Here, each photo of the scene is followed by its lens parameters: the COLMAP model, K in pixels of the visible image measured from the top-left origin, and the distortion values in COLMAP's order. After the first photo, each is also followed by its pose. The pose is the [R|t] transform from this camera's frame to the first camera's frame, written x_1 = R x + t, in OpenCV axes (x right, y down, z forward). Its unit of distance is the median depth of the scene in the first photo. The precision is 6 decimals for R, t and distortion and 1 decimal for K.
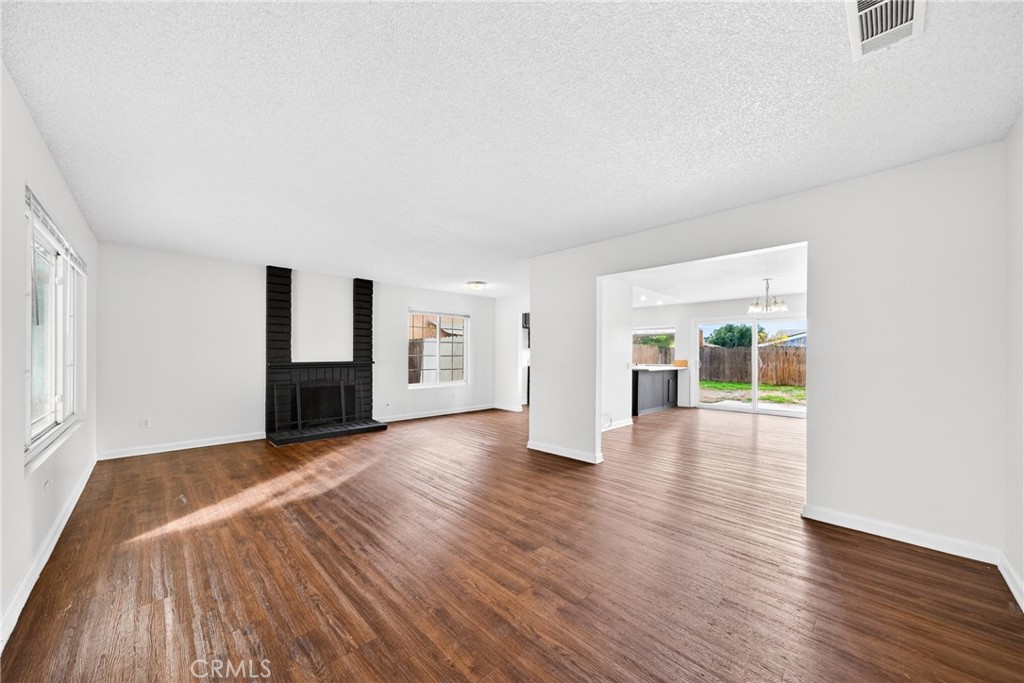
lens RADIAL K [[356.7, 0, 514.1], [0, 356.7, 357.9], [0, 0, 1]] dist [-0.006316, 0.002784]
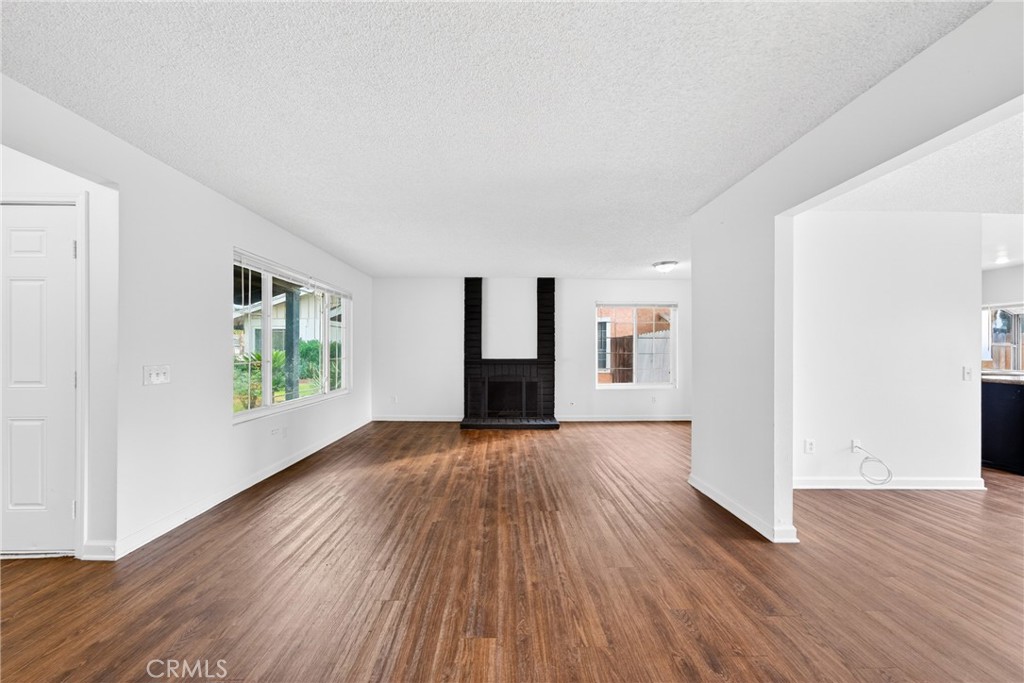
lens RADIAL K [[356.7, 0, 514.7], [0, 356.7, 348.6], [0, 0, 1]] dist [-0.006316, 0.002784]
pose [[0.734096, -0.006641, -0.679013, 0.220425], [-0.006584, 0.999836, -0.016897, -0.001208], [0.679014, 0.016875, 0.733931, 0.205470]]
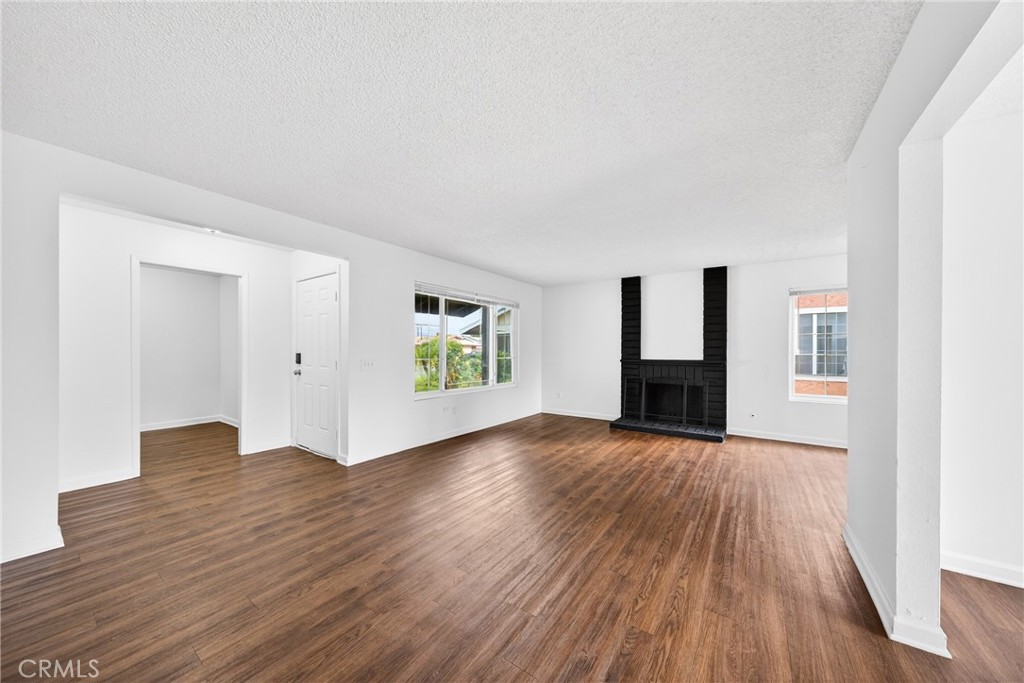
lens RADIAL K [[356.7, 0, 509.5], [0, 356.7, 347.4], [0, 0, 1]] dist [-0.006316, 0.002784]
pose [[0.184445, -0.012462, -0.982764, 0.371311], [-0.013144, 0.999799, -0.015145, -0.001572], [0.982755, 0.015711, 0.184244, 0.364294]]
